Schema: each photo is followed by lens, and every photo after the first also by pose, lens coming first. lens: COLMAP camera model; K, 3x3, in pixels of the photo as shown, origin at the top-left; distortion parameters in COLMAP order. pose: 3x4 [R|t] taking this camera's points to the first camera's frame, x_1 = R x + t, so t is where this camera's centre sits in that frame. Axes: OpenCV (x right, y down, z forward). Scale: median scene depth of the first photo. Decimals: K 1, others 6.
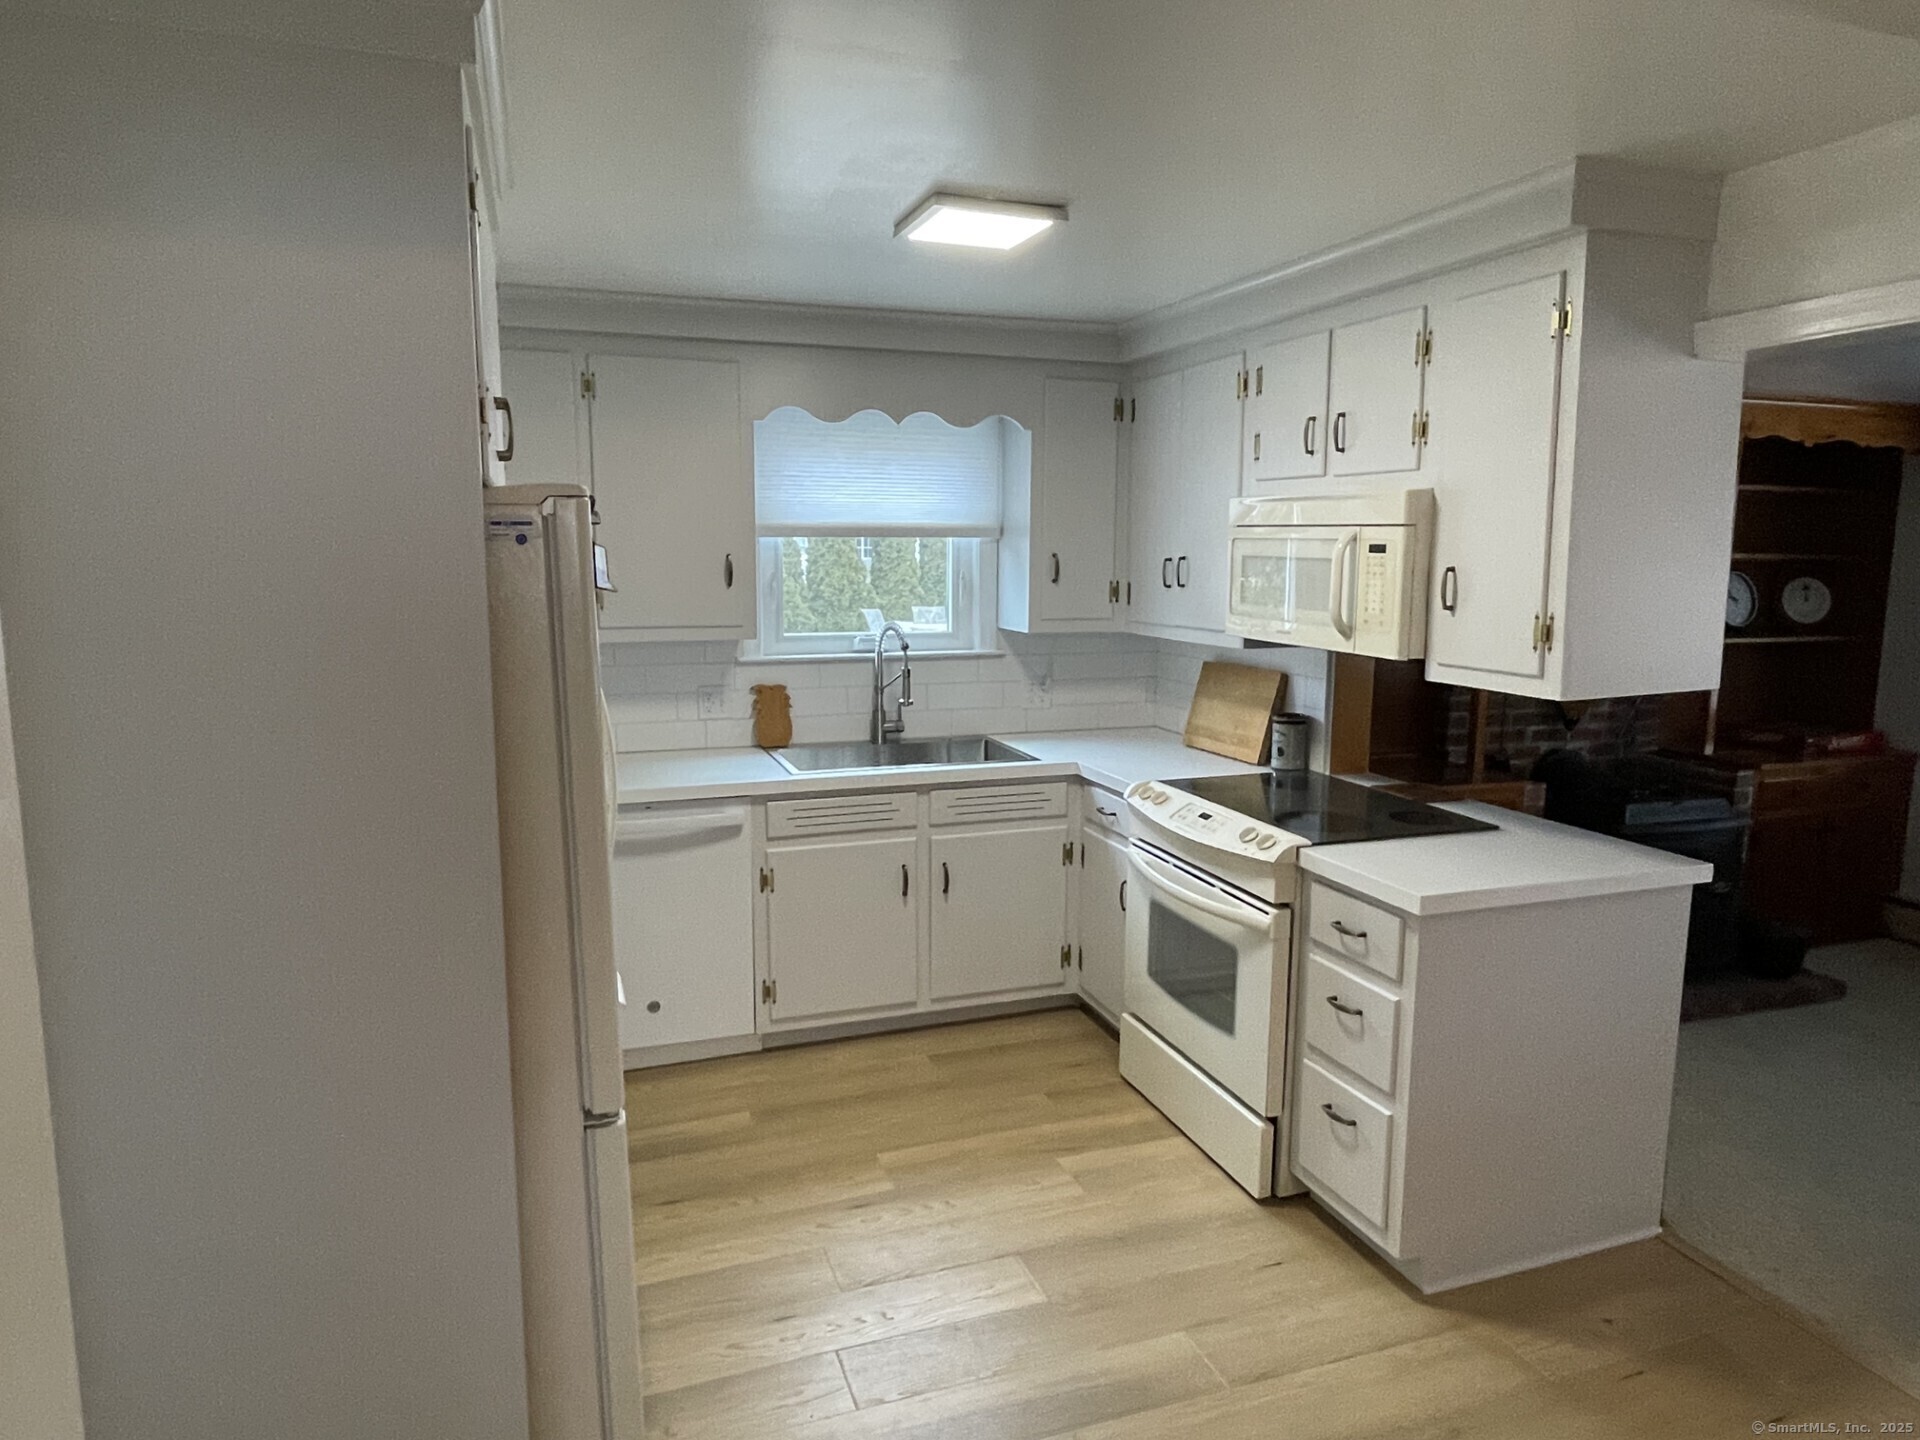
lens RADIAL K [[1190.2, 0, 967.5], [0, 1190.2, 717.9], [0, 0, 1]] dist [-0.000890, -0.001309]
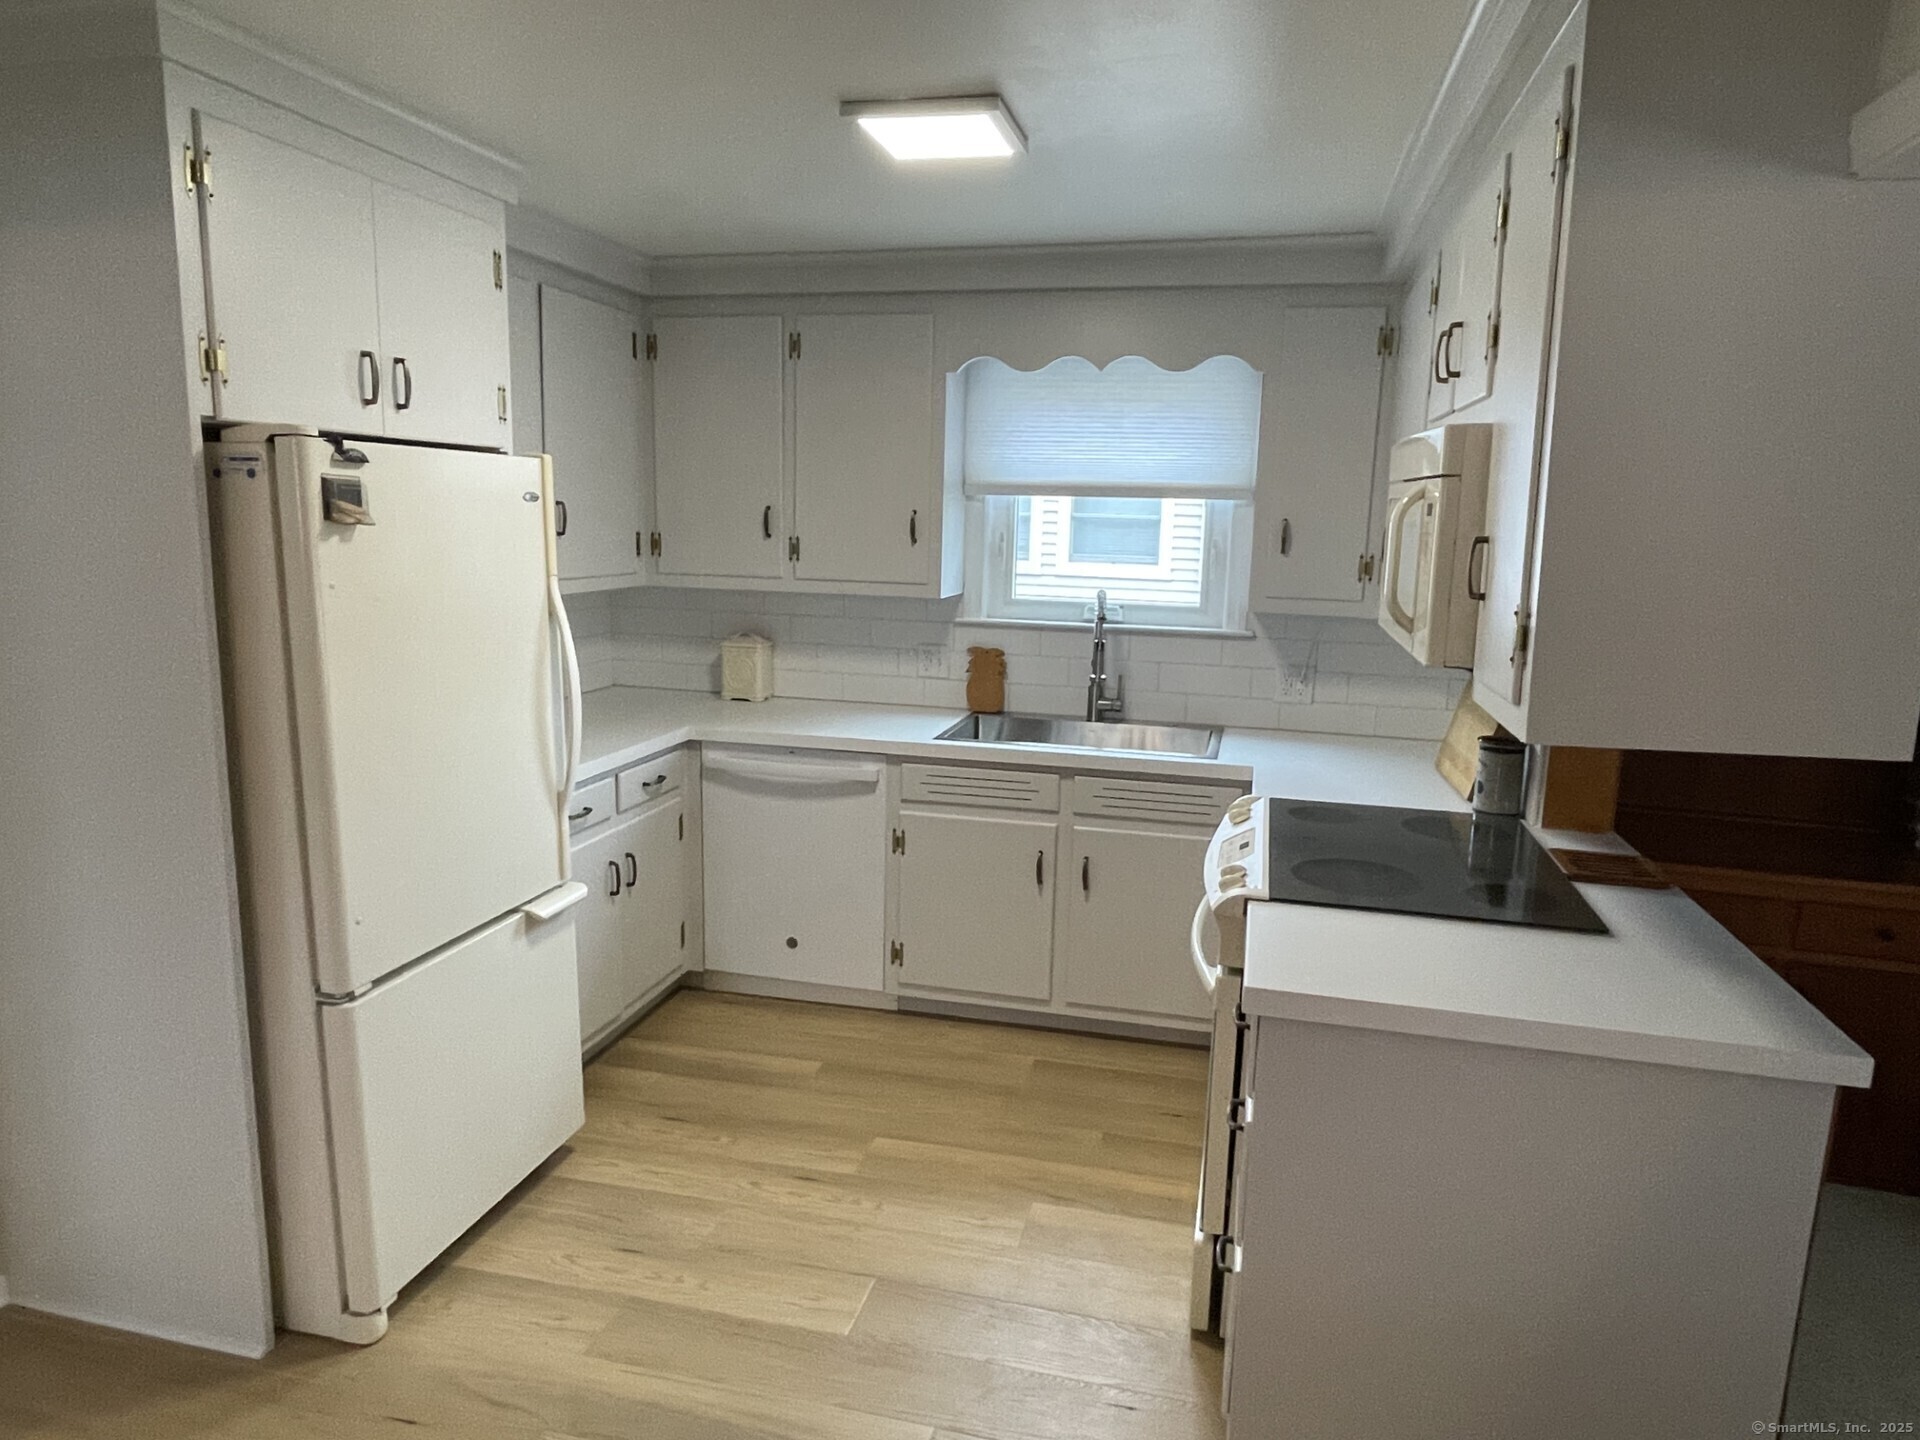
lens RADIAL K [[1190.2, 0, 966.5], [0, 1190.2, 721.9], [0, 0, 1]] dist [-0.000890, -0.001309]
pose [[0.840136, 0.112477, -0.530586, 0.385721], [-0.099502, 0.993621, 0.053081, -0.020045], [0.533171, 0.008199, 0.845968, 0.190425]]
